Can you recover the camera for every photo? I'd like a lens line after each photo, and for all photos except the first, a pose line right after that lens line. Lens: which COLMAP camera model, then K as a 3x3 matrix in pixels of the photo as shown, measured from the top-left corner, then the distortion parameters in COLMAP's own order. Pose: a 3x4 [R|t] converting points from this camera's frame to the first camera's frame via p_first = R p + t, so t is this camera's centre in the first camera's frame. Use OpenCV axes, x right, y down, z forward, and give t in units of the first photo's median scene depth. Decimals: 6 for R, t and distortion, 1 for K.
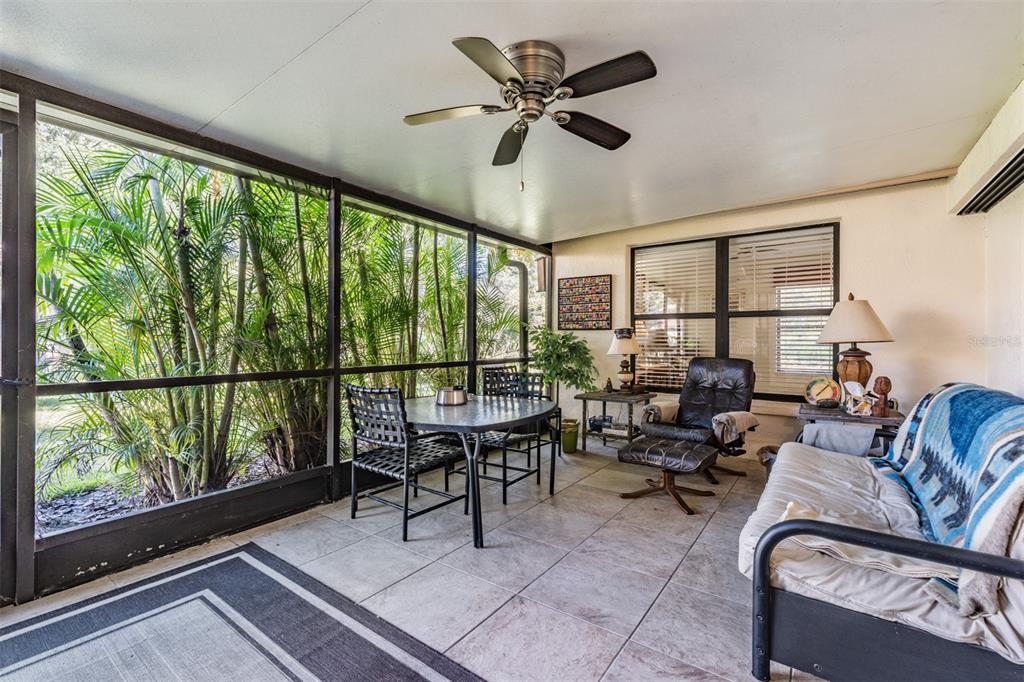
lens RADIAL K [[462.9, 0, 520.3], [0, 462.9, 340.5], [0, 0, 1]] dist [0.009634, -0.000570]
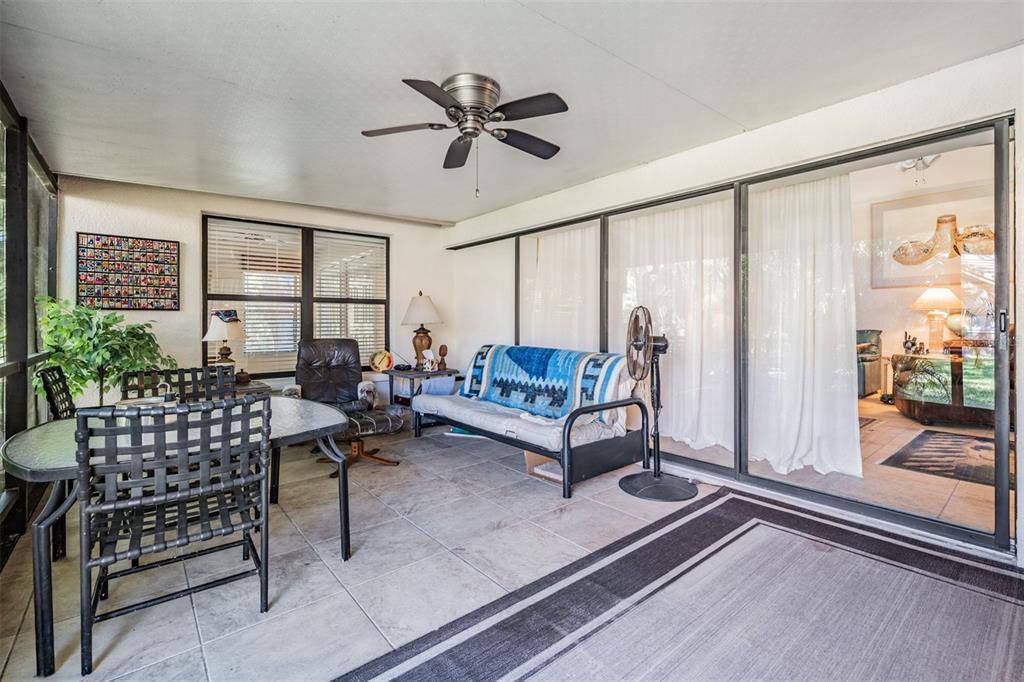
lens RADIAL K [[462.9, 0, 512.8], [0, 462.9, 324.3], [0, 0, 1]] dist [0.009634, -0.000570]
pose [[0.226483, -0.006064, 0.973996, -0.515790], [0.007475, 0.999962, 0.004487, 0.000847], [-0.973986, 0.006264, 0.226520, 0.292363]]
